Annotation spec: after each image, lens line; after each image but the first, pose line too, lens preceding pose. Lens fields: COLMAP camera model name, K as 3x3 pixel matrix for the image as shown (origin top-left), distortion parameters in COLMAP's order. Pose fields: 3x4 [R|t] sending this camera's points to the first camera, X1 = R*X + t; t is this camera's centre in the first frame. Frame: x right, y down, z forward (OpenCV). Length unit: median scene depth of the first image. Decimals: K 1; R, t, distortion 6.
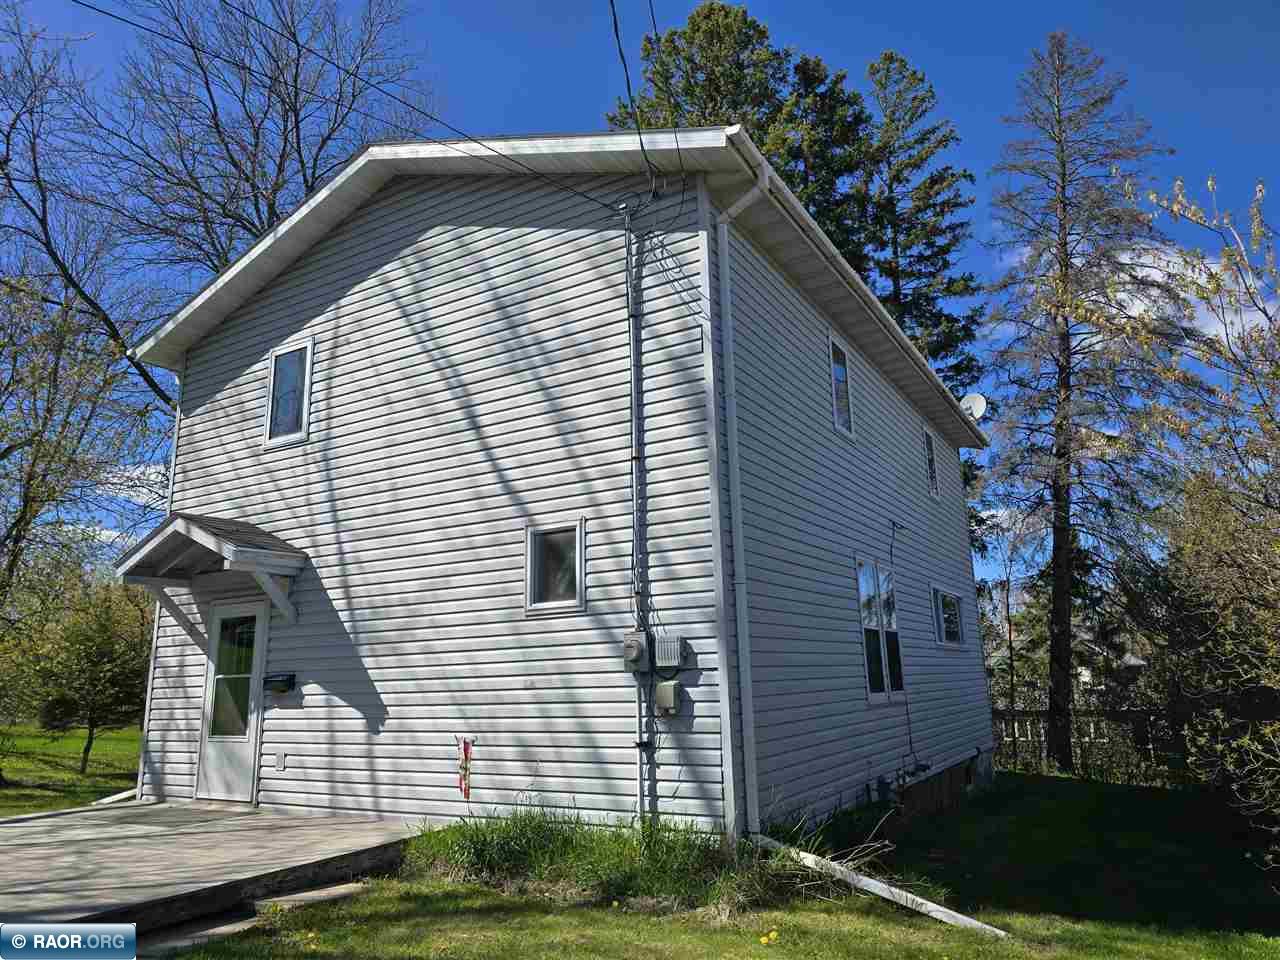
lens RADIAL K [[855.5, 0, 647.6], [0, 855.5, 480.9], [0, 0, 1]] dist [0.057741, -0.052346]
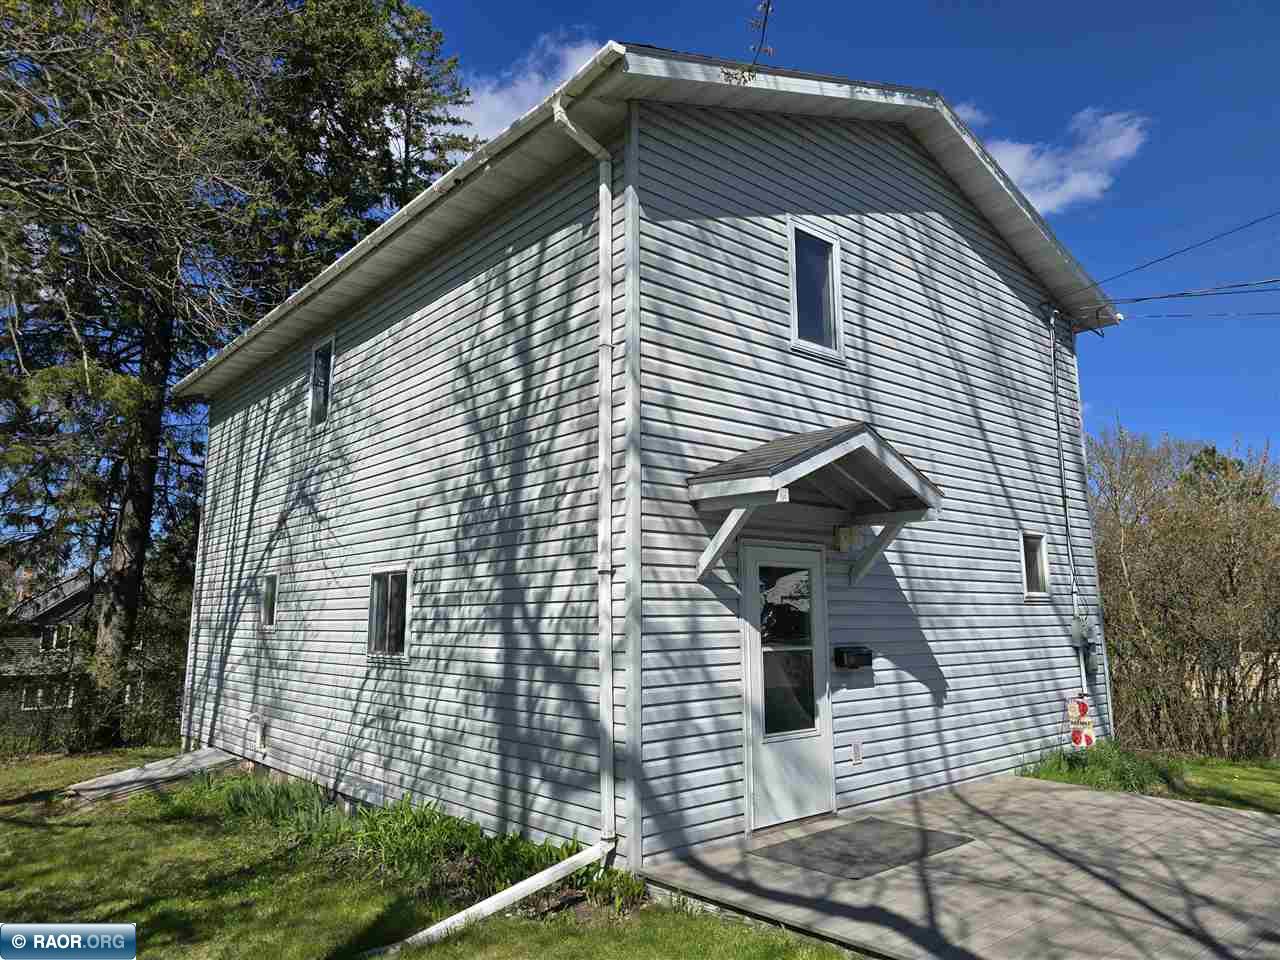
lens RADIAL K [[855.5, 0, 643.7], [0, 855.5, 468.4], [0, 0, 1]] dist [0.057741, -0.052346]
pose [[0.318525, 0.184098, 0.929865, -1.227845], [-0.211781, 0.969984, -0.119496, 0.192575], [-0.923954, -0.158865, 0.347953, 0.894700]]
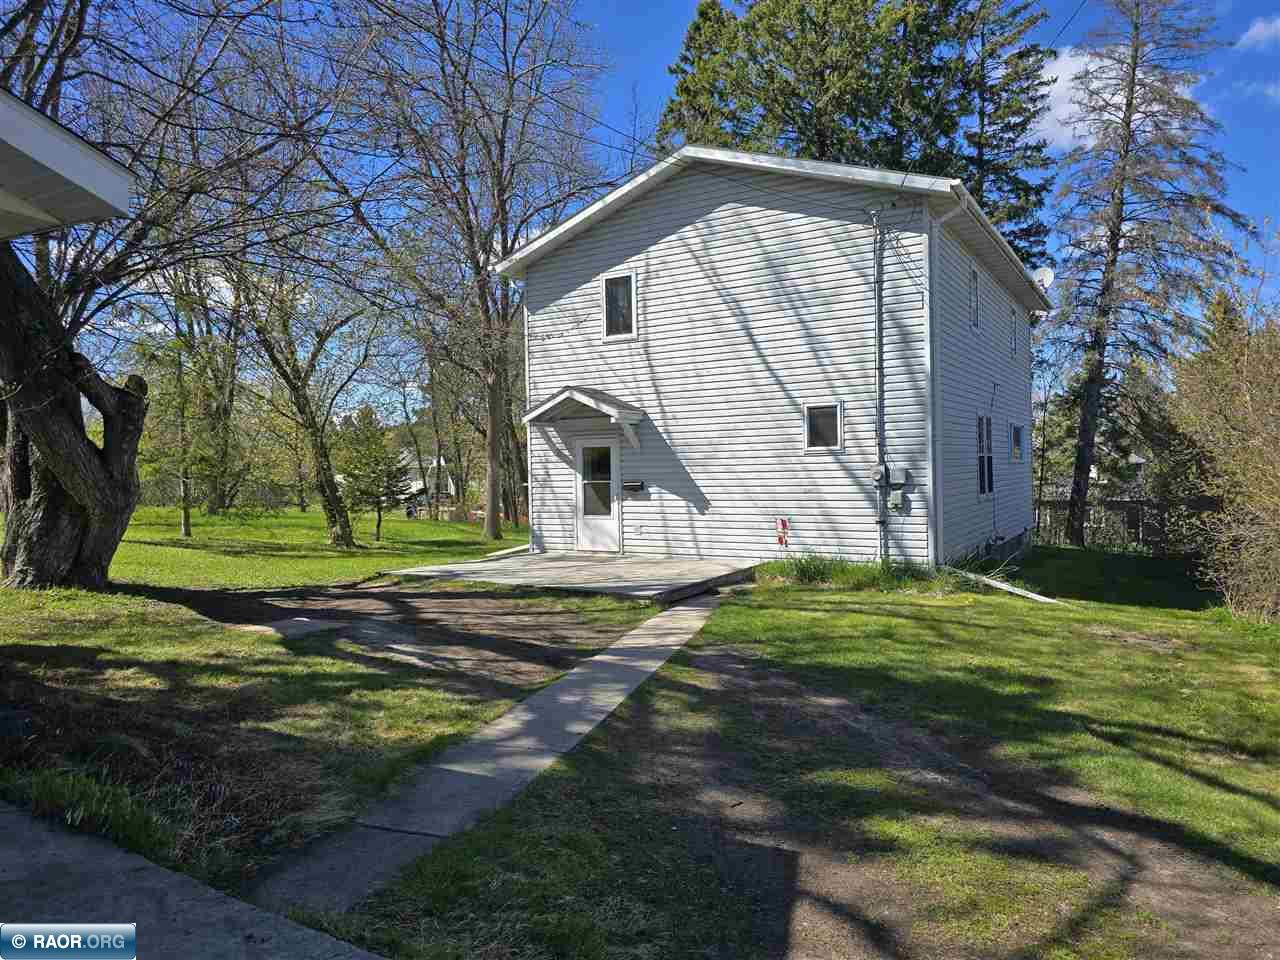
lens RADIAL K [[855.5, 0, 646.0], [0, 855.5, 477.7], [0, 0, 1]] dist [0.057741, -0.052346]
pose [[0.999941, 0.005595, -0.009284, -0.370872], [-0.003256, 0.971958, 0.235131, -0.174370], [0.010340, -0.235087, 0.971919, -0.617011]]
